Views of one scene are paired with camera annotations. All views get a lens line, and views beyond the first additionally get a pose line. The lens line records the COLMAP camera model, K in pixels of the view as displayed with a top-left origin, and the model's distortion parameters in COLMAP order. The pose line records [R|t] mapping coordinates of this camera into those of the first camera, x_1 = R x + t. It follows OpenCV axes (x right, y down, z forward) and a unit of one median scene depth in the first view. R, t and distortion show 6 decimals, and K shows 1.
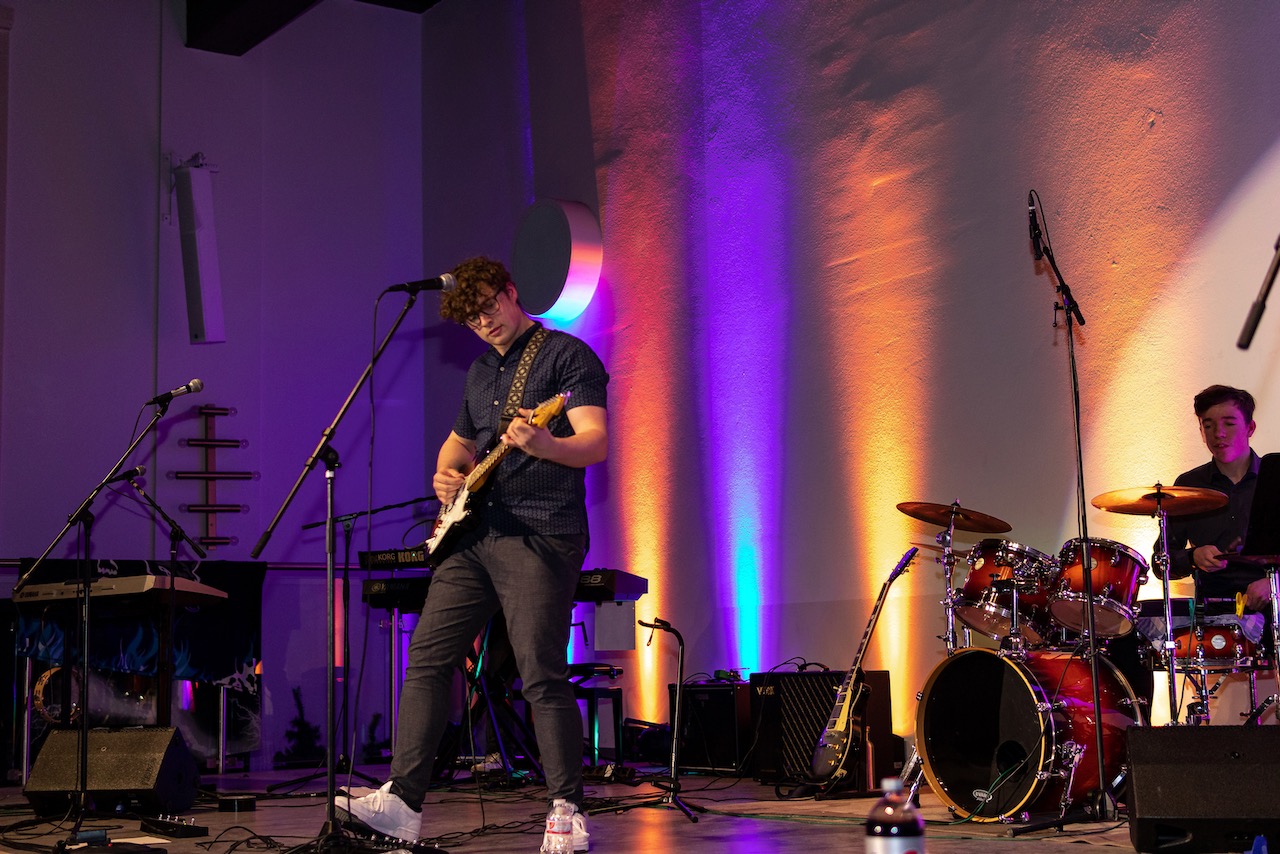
lens RADIAL K [[1756.0, 0, 640.7], [0, 1756.0, 429.8], [0, 0, 1]] dist [0.016903, 0.000000]
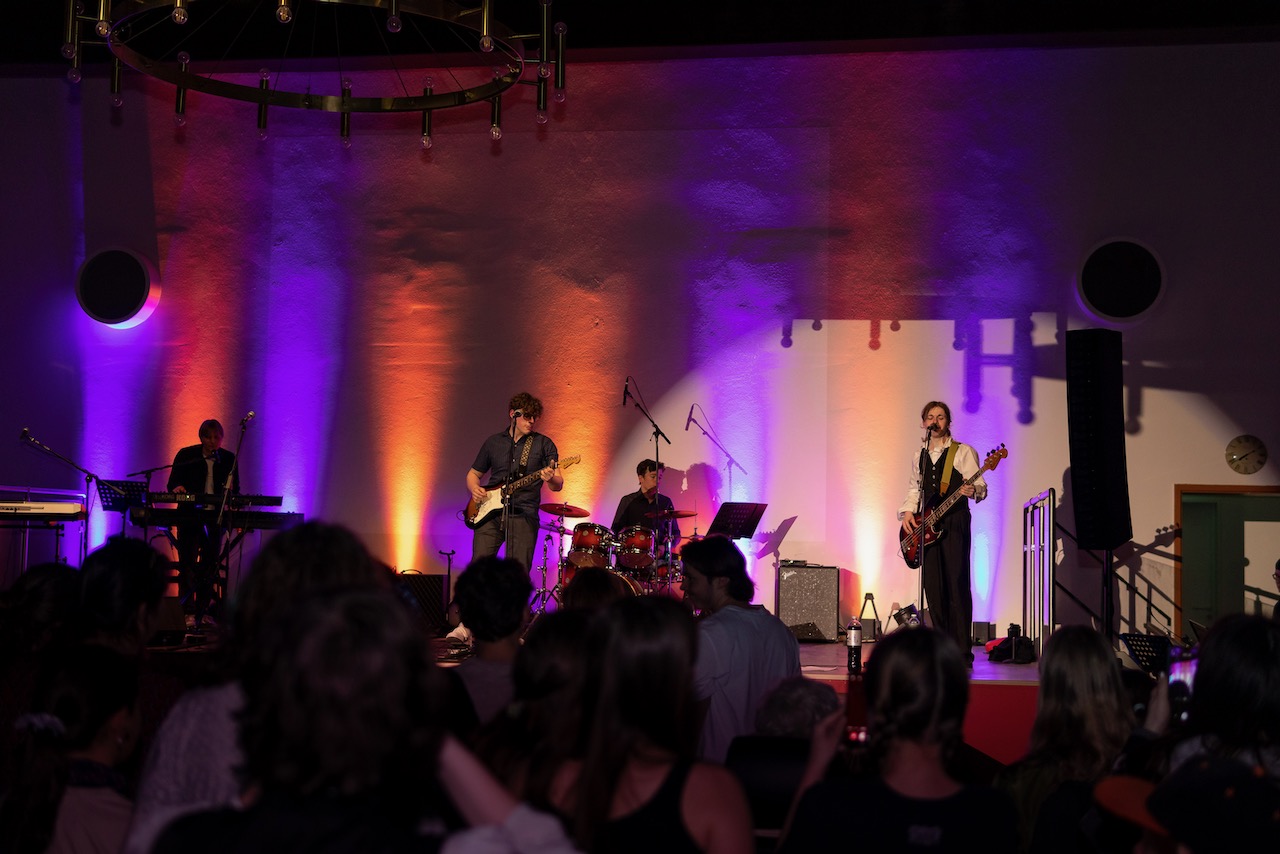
lens RADIAL K [[1756.0, 0, 642.3], [0, 1756.0, 426.6], [0, 0, 1]] dist [0.016903, 0.000000]
pose [[0.698462, 0.089118, 0.710077, -1.085960], [-0.131234, 0.991340, 0.004670, -0.063141], [-0.703512, -0.096448, 0.704109, -0.507005]]
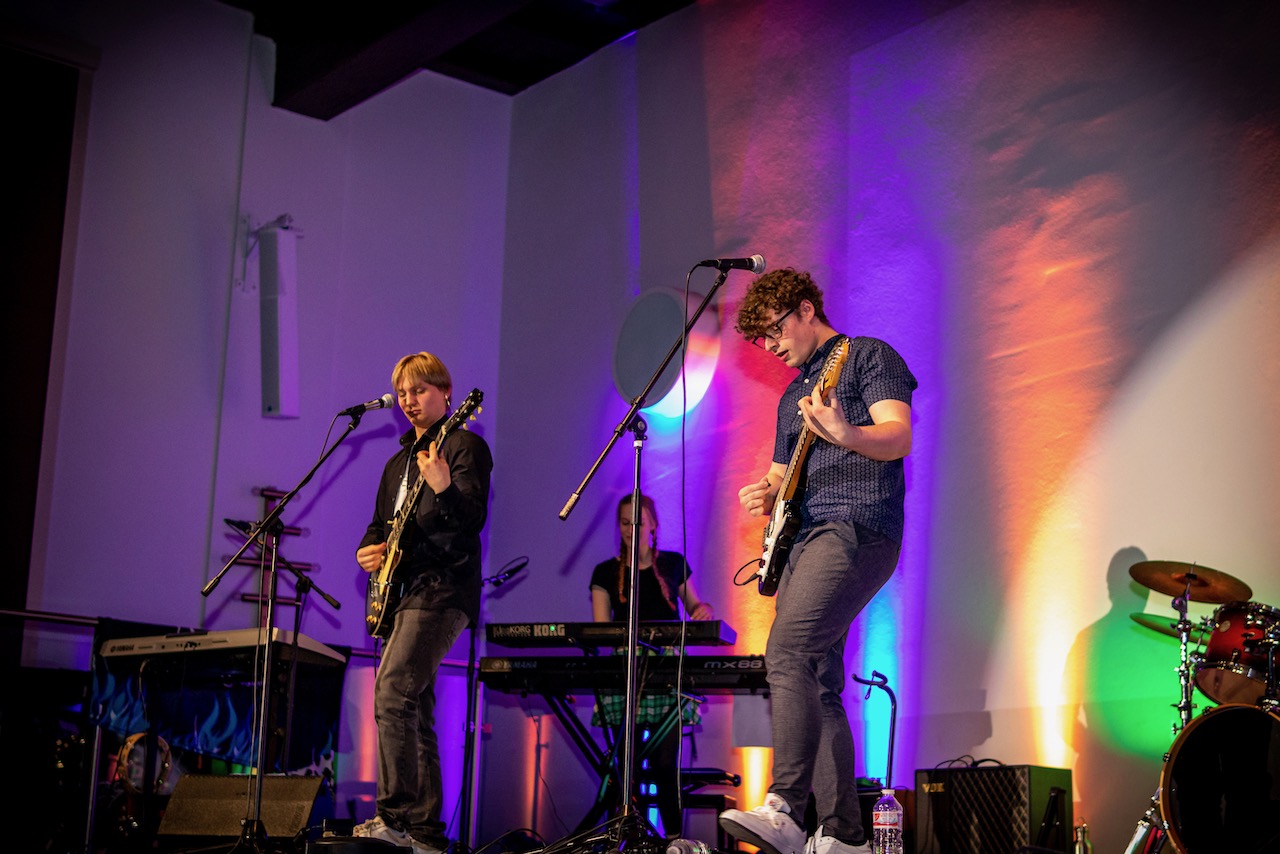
lens RADIAL K [[1945.1, 0, 681.3], [0, 1945.1, 456.7], [0, 0, 1]] dist [-0.005162, 0.000000]
pose [[0.996435, 0.064075, 0.054885, -0.129373], [-0.058522, 0.993522, -0.097412, 0.081799], [-0.060771, 0.093853, 0.993730, -0.031814]]
